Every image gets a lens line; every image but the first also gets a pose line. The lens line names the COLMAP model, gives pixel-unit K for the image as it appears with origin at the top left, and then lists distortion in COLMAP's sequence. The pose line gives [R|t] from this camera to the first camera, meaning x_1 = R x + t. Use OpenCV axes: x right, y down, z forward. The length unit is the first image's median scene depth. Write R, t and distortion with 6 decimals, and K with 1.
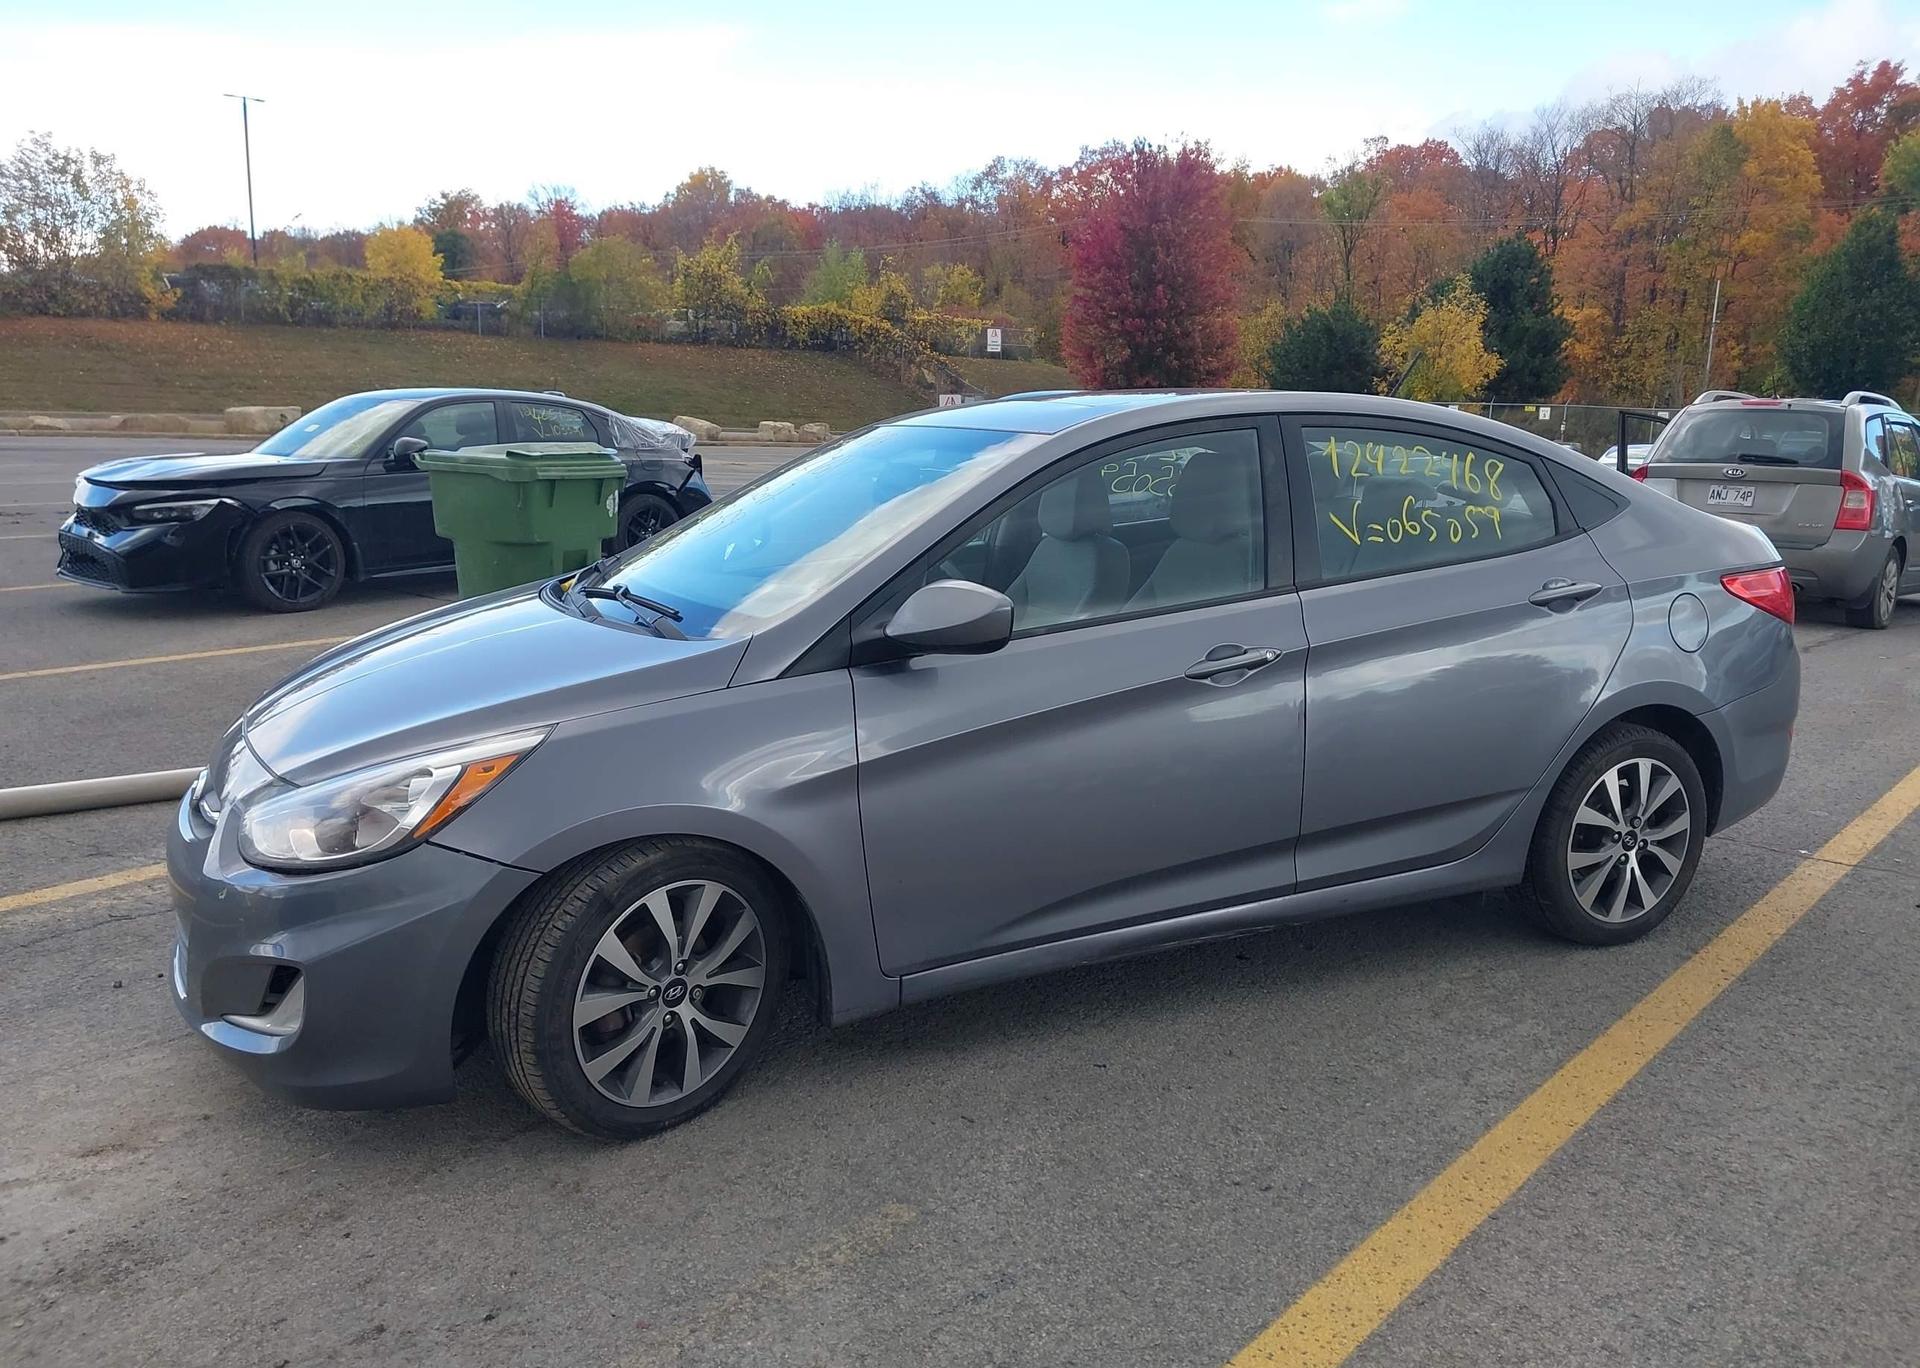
lens RADIAL K [[1504.2, 0, 980.0], [0, 1504.2, 692.0], [0, 0, 1]] dist [0.043994, -0.064934]
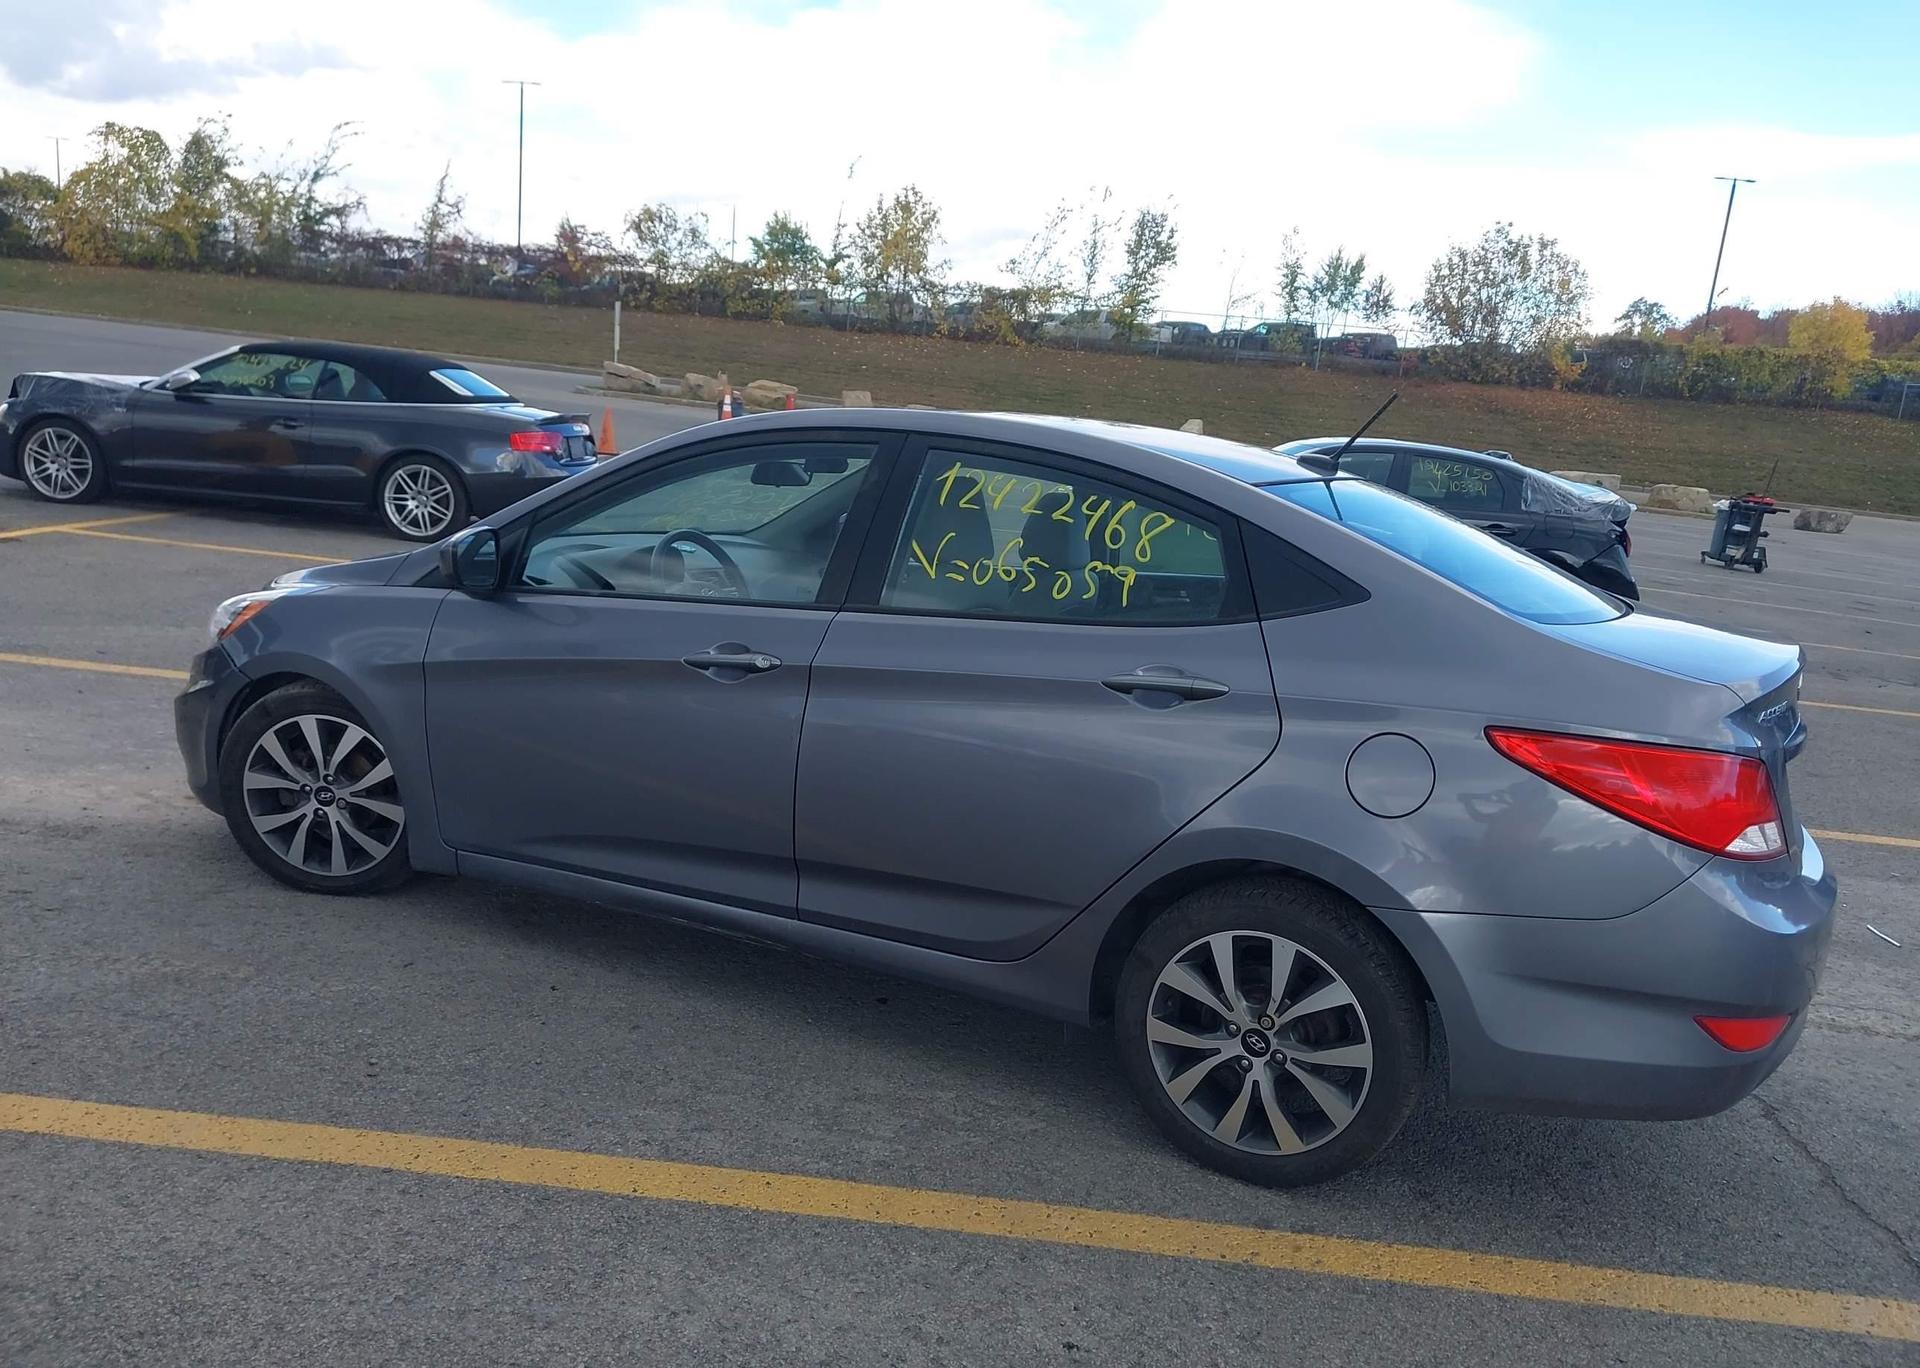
lens RADIAL K [[1504.2, 0, 980.0], [0, 1504.2, 692.0], [0, 0, 1]] dist [0.043994, -0.064934]
pose [[0.612096, 0.189063, -0.767850, 0.368804], [-0.226803, 0.972178, 0.058576, -0.033812], [0.757561, 0.138297, 0.637946, 0.169737]]
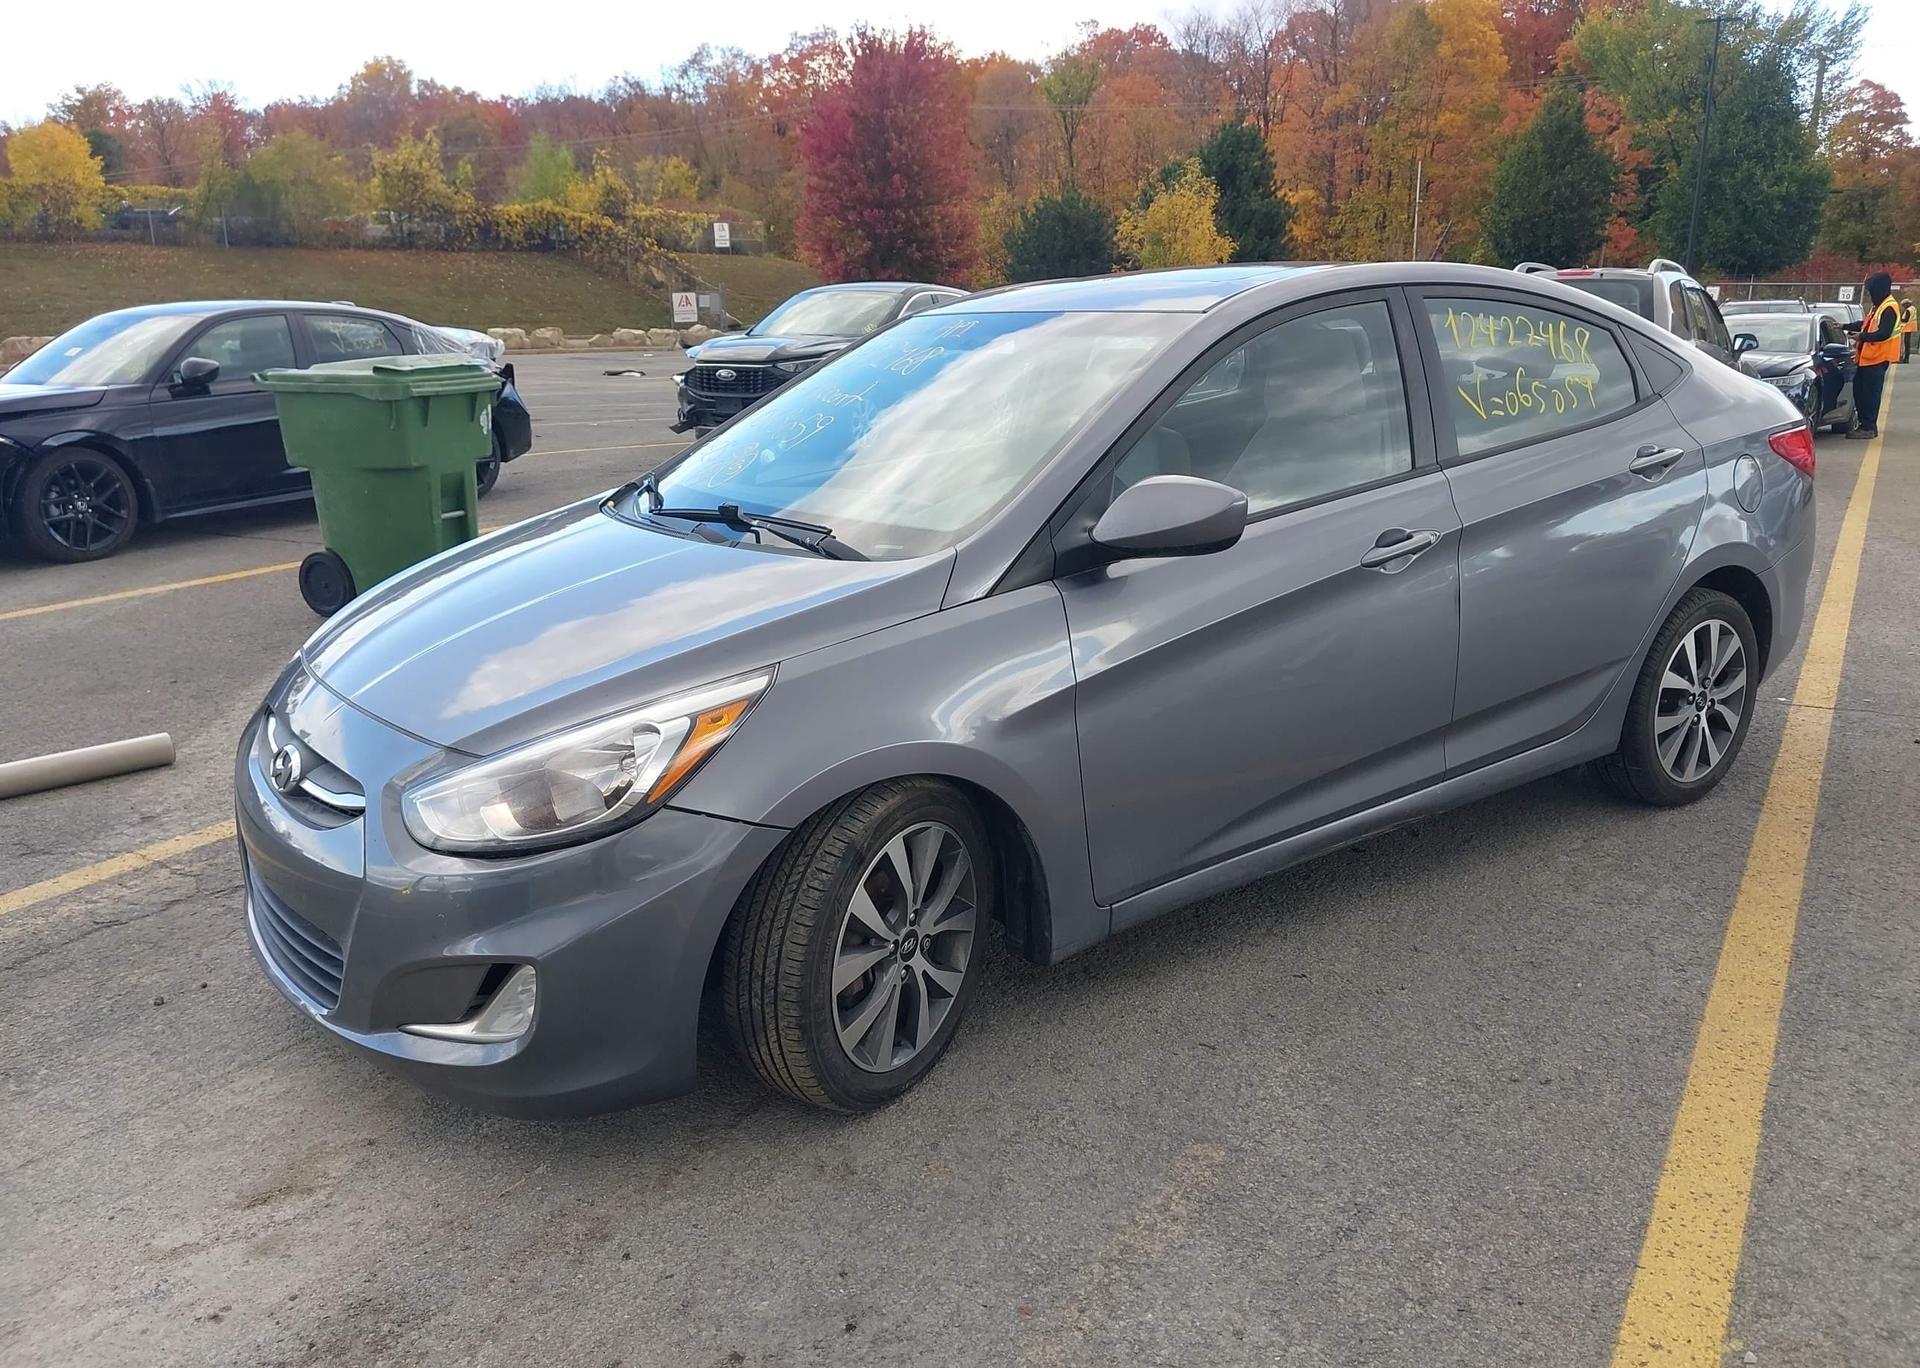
lens RADIAL K [[1520.5, 0, 972.0], [0, 1520.5, 679.6], [0, 0, 1]] dist [0.006532, 0.004121]
pose [[0.984061, -0.074108, 0.161656, -0.091644], [0.065007, 0.996025, 0.060887, -0.004421], [-0.165526, -0.049408, 0.984967, 0.030148]]
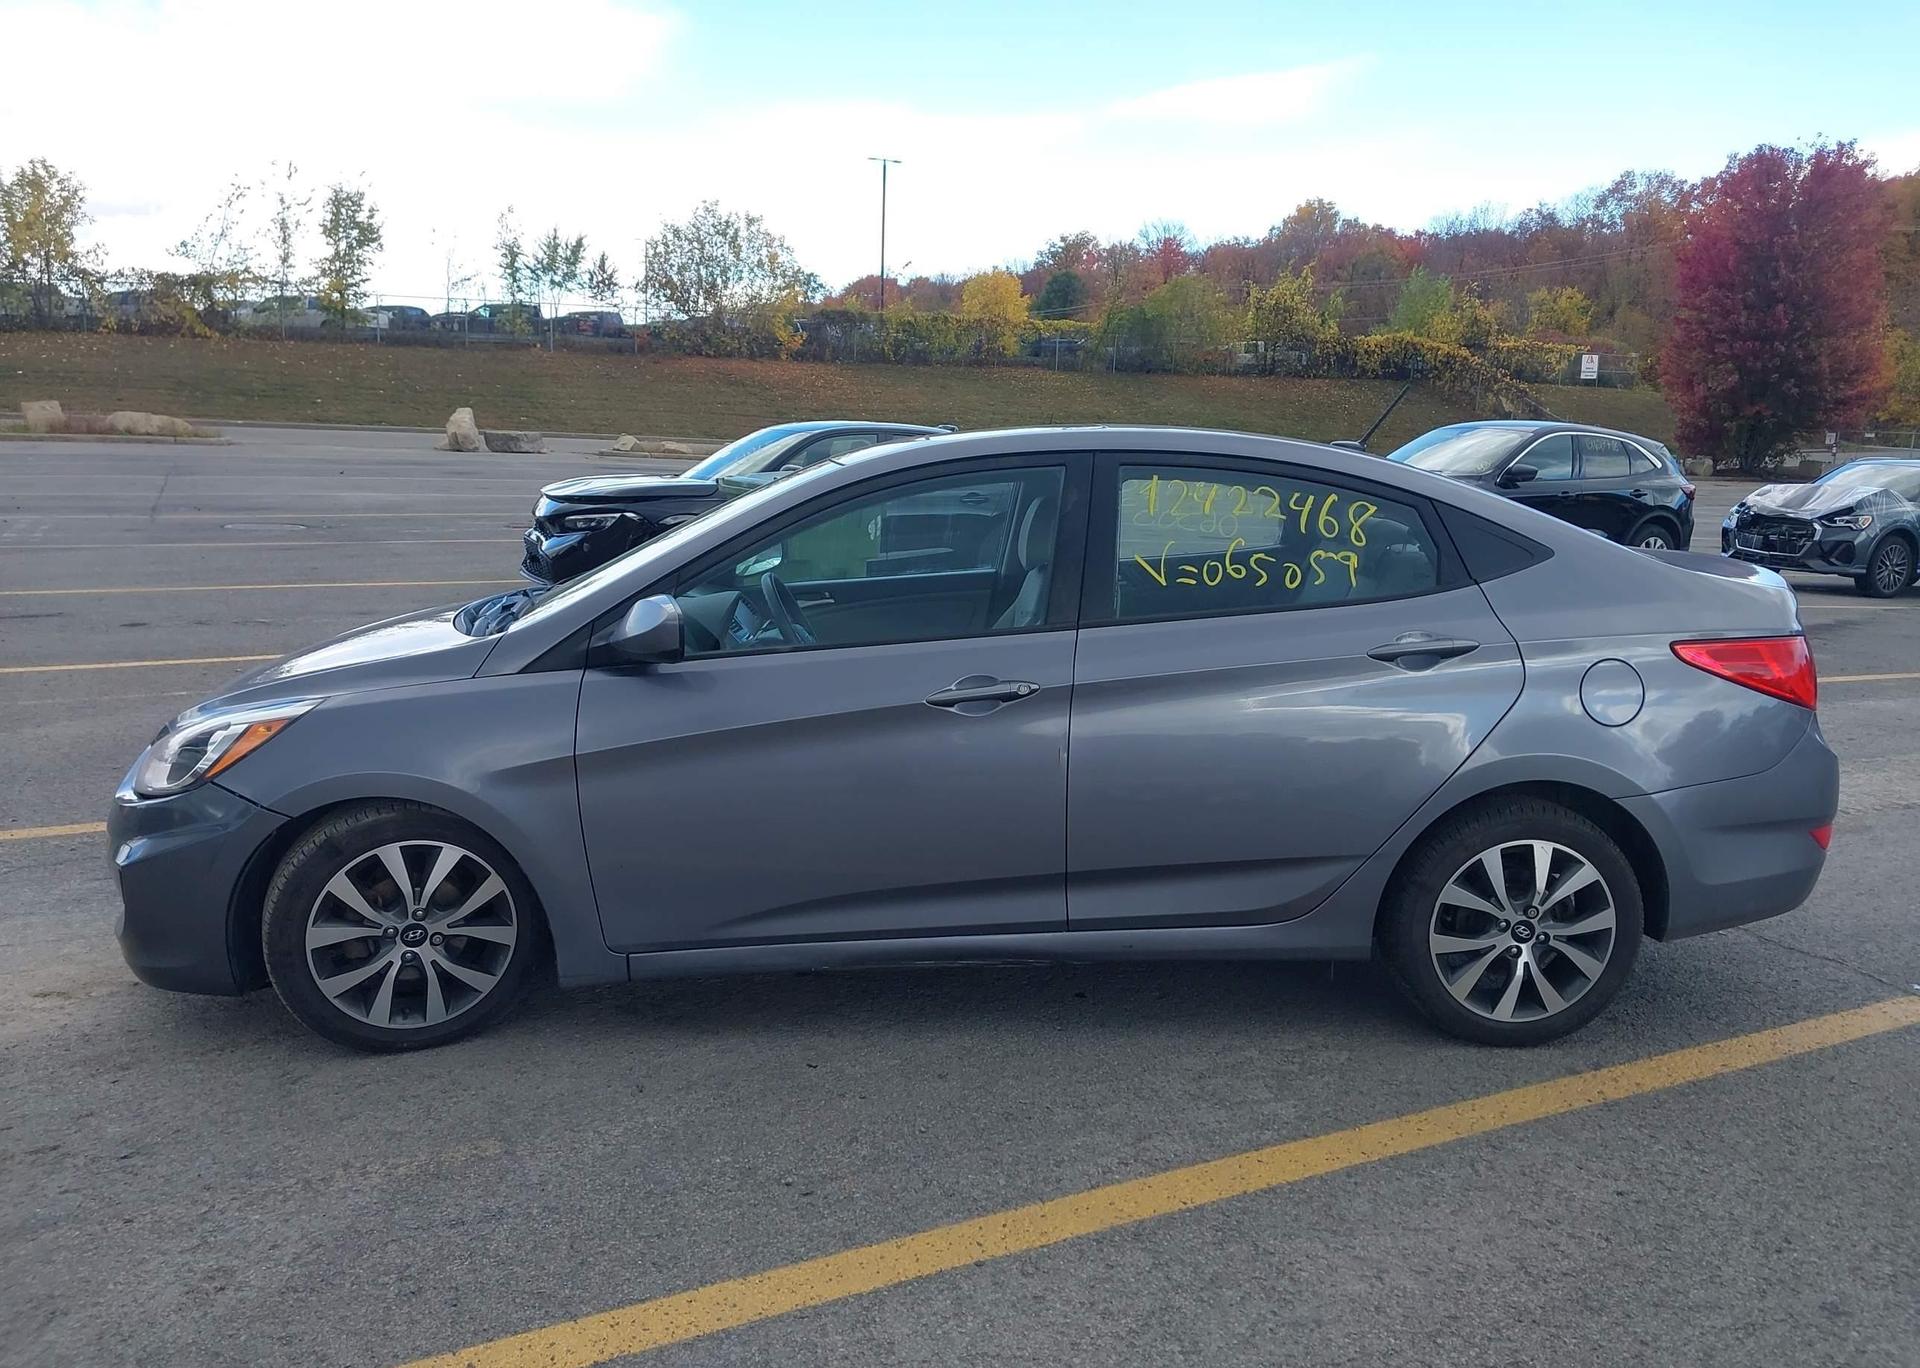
lens RADIAL K [[1504.2, 0, 980.0], [0, 1504.2, 692.0], [0, 0, 1]] dist [0.043994, -0.064934]
pose [[0.925174, 0.071392, -0.372768, 0.190857], [-0.078791, 0.996880, -0.004630, -0.005472], [0.371275, 0.033654, 0.927913, 0.021055]]
